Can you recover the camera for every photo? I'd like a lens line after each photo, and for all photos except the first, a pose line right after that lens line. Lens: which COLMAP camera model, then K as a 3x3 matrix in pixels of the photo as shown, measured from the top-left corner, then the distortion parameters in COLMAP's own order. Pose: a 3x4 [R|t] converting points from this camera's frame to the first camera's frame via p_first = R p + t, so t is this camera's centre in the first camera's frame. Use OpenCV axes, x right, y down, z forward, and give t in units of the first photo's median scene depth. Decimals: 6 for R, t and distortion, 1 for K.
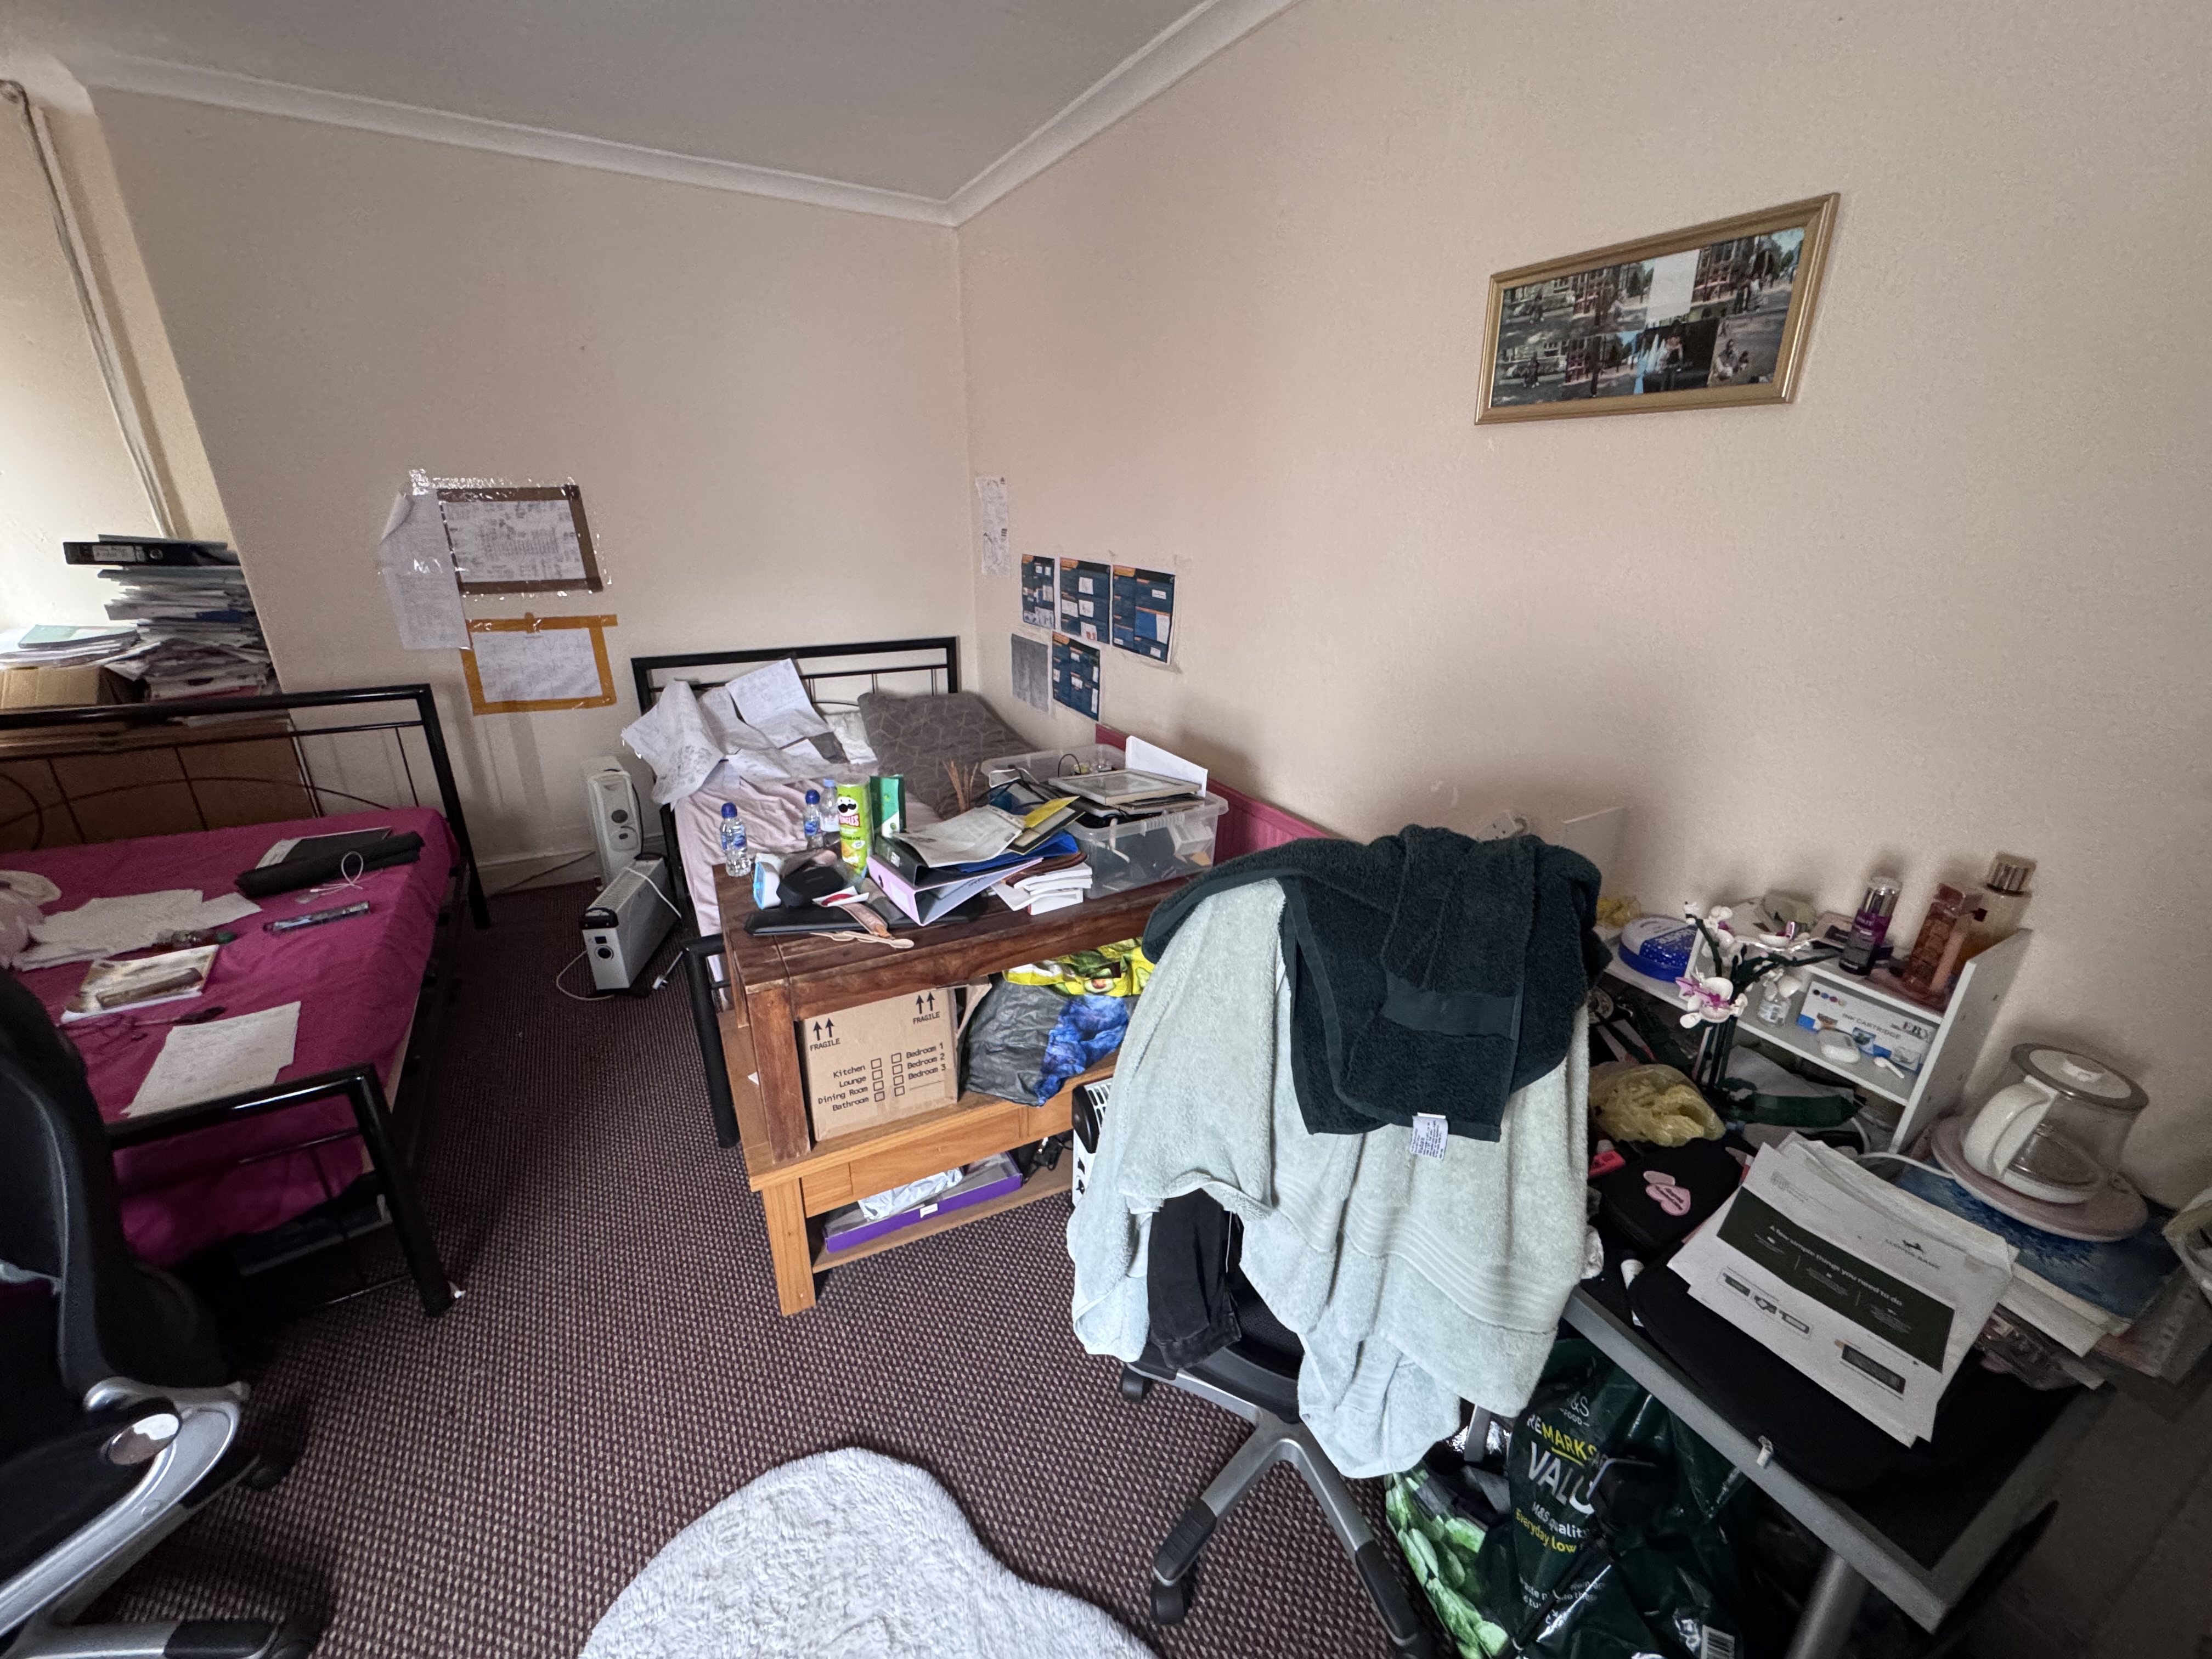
lens RADIAL K [[881.9, 0, 1104.6], [0, 881.9, 828.4], [0, 0, 1]] dist [-0.002643, 0.000142]
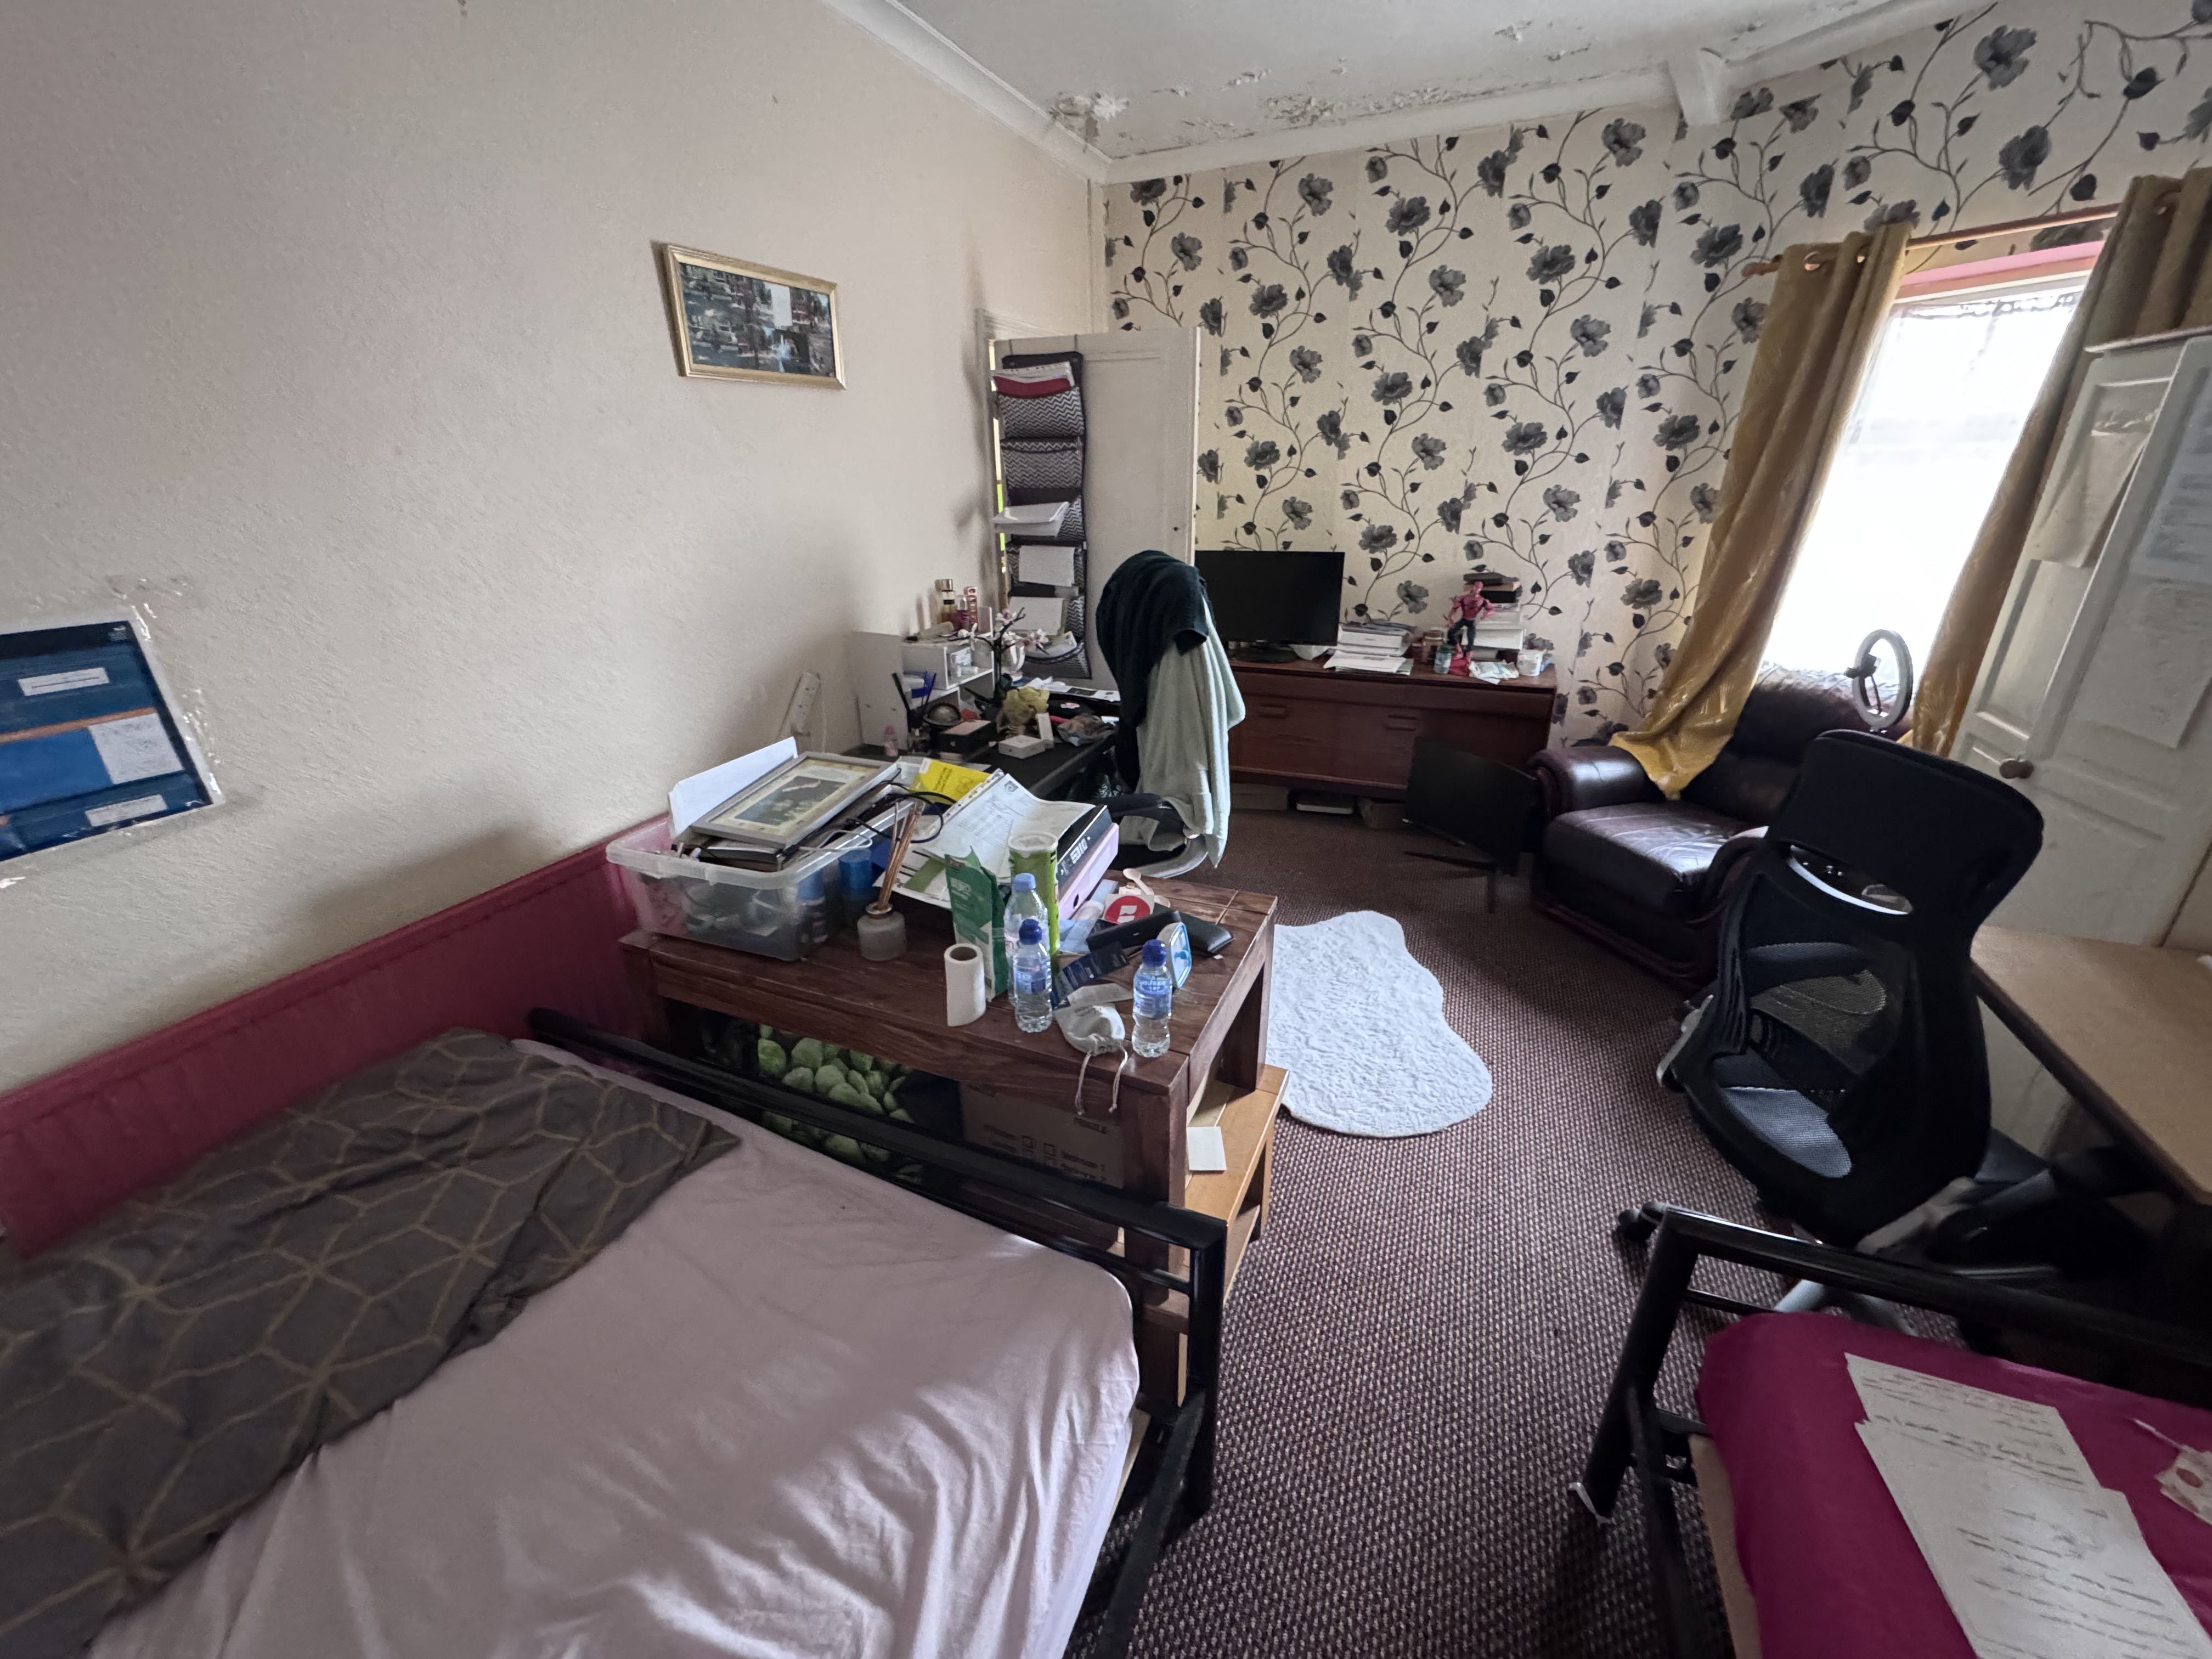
lens RADIAL K [[881.9, 0, 1109.5], [0, 881.9, 833.6], [0, 0, 1]] dist [-0.002643, 0.000142]
pose [[-0.626247, -0.305878, 0.717115, -0.573709], [0.287778, 0.764168, 0.577261, -0.310787], [-0.724567, 0.567878, -0.390533, 0.851429]]
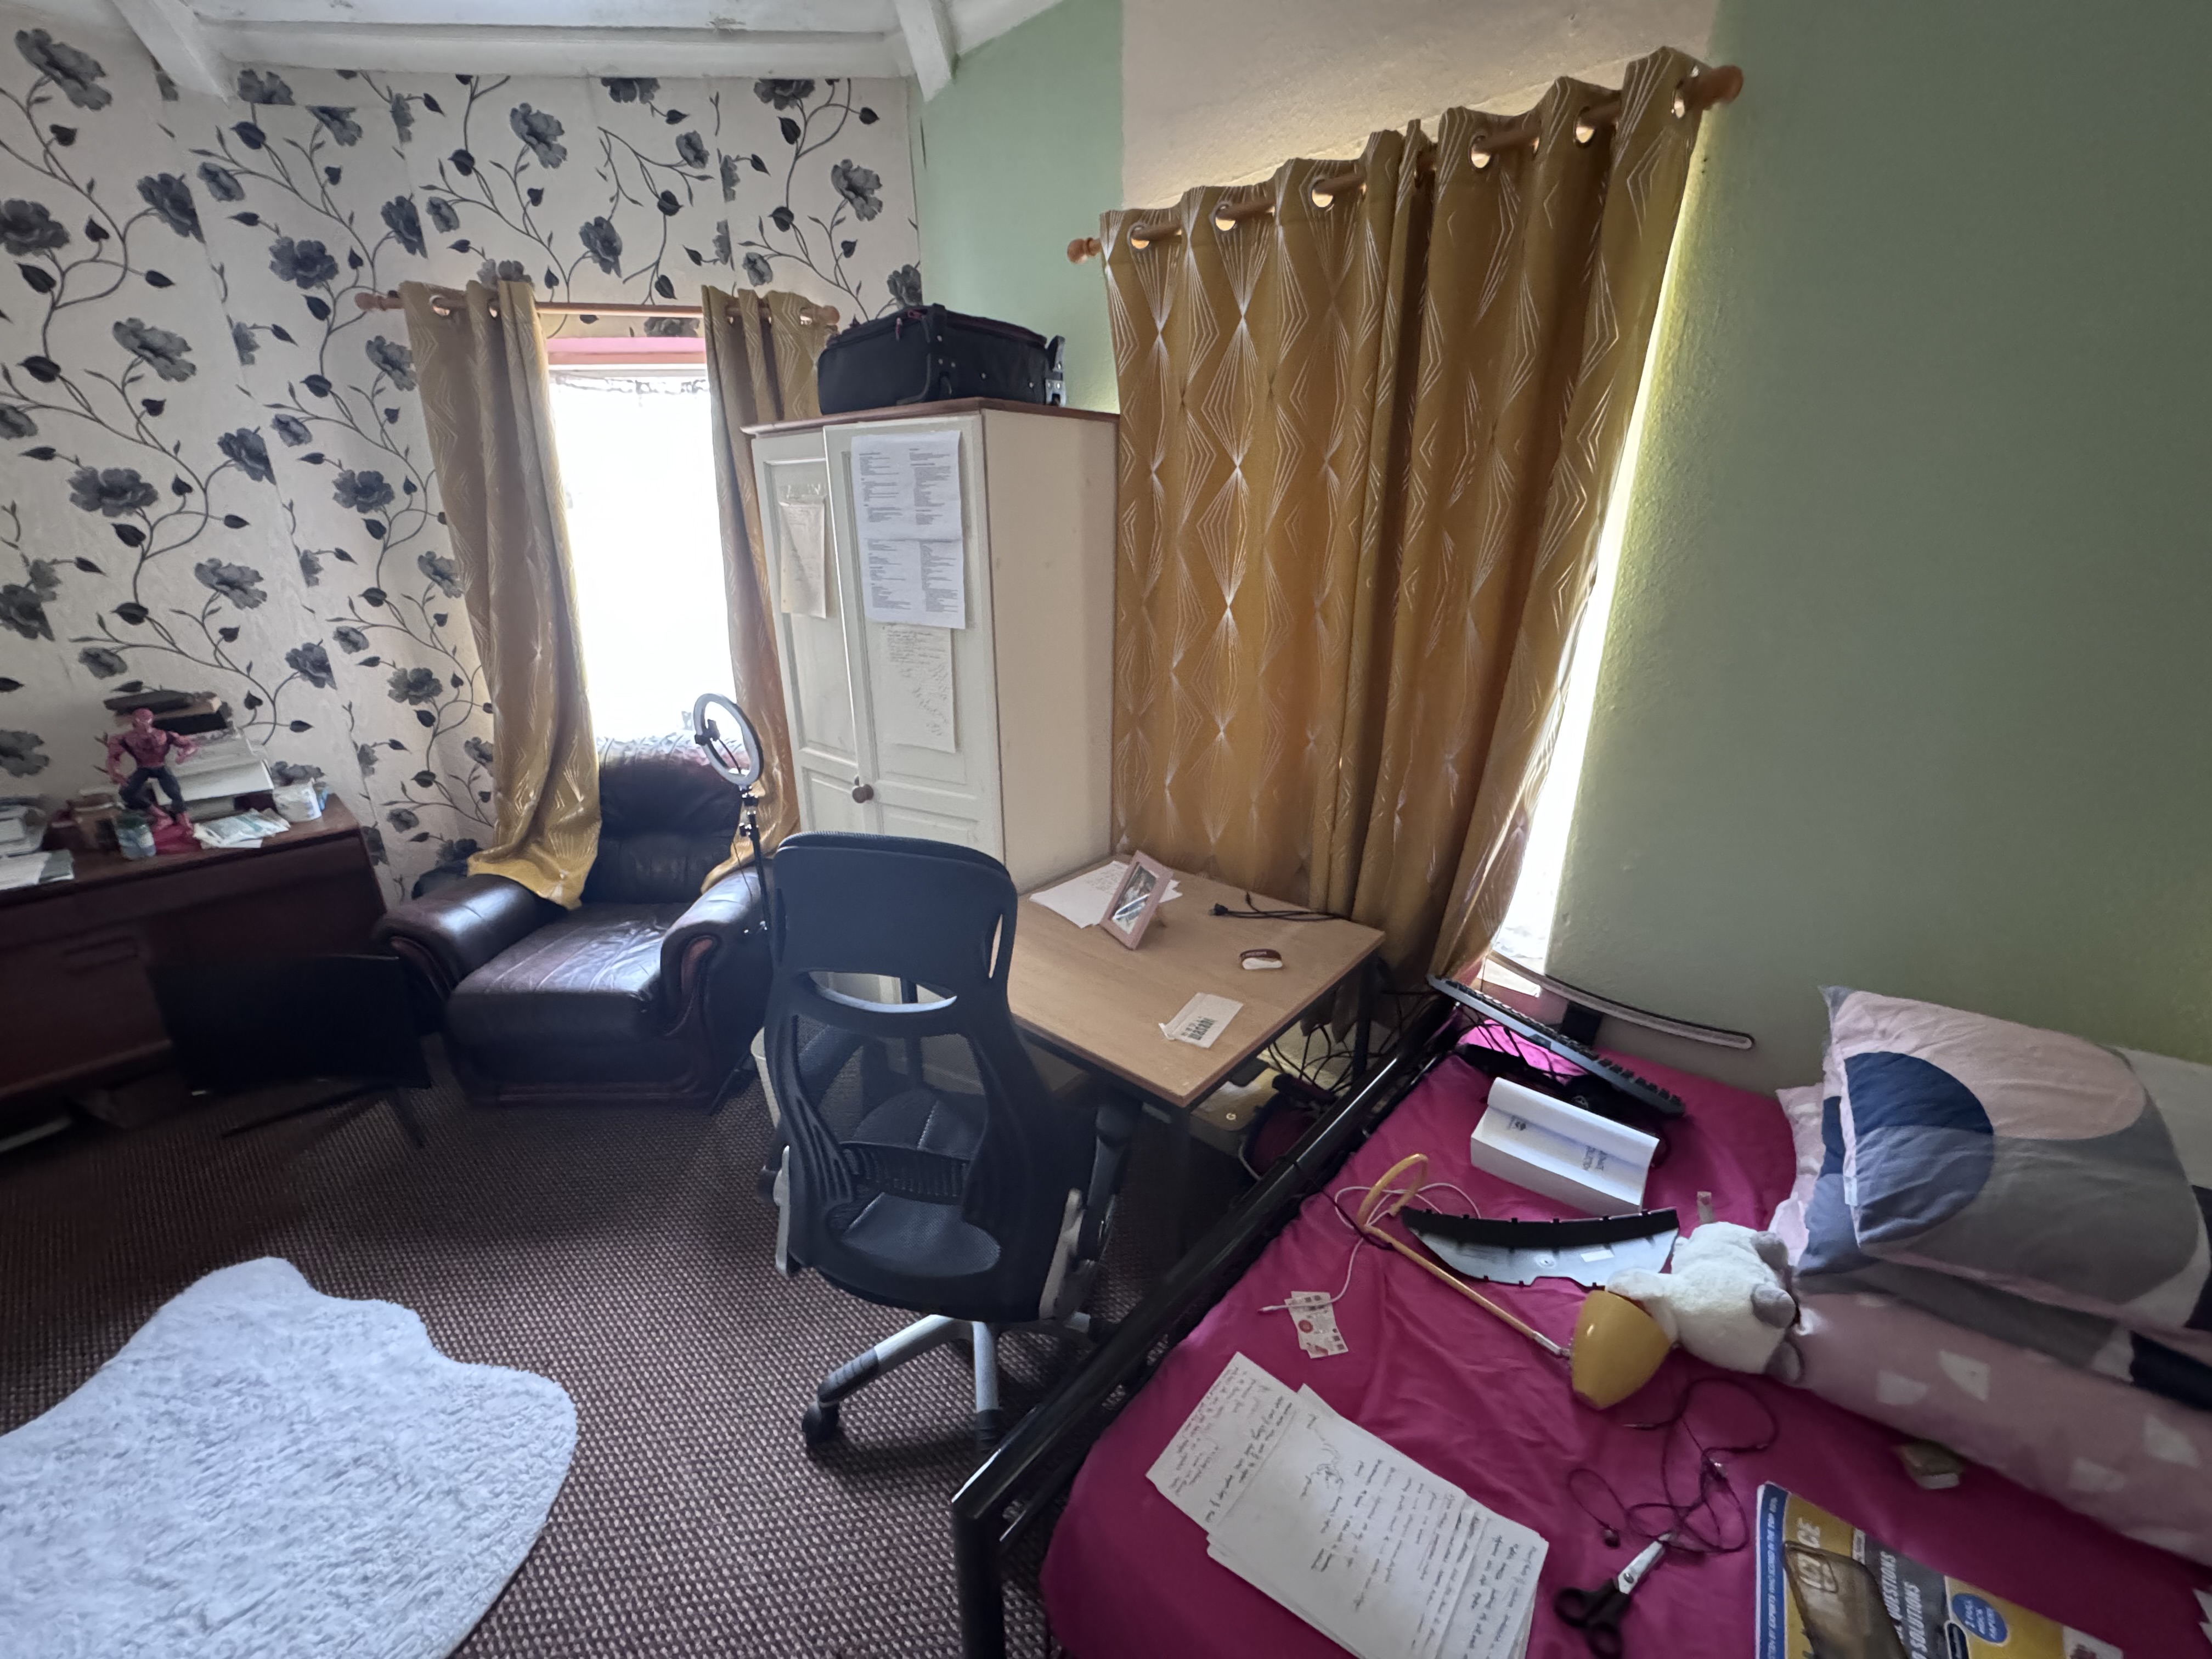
lens RADIAL K [[881.9, 0, 1103.0], [0, 881.9, 834.3], [0, 0, 1]] dist [-0.002643, 0.000142]
pose [[-0.947426, 0.098541, -0.304425, -0.470026], [-0.125028, 0.761756, 0.635686, -0.242291], [0.294538, 0.640327, -0.709386, 0.678490]]
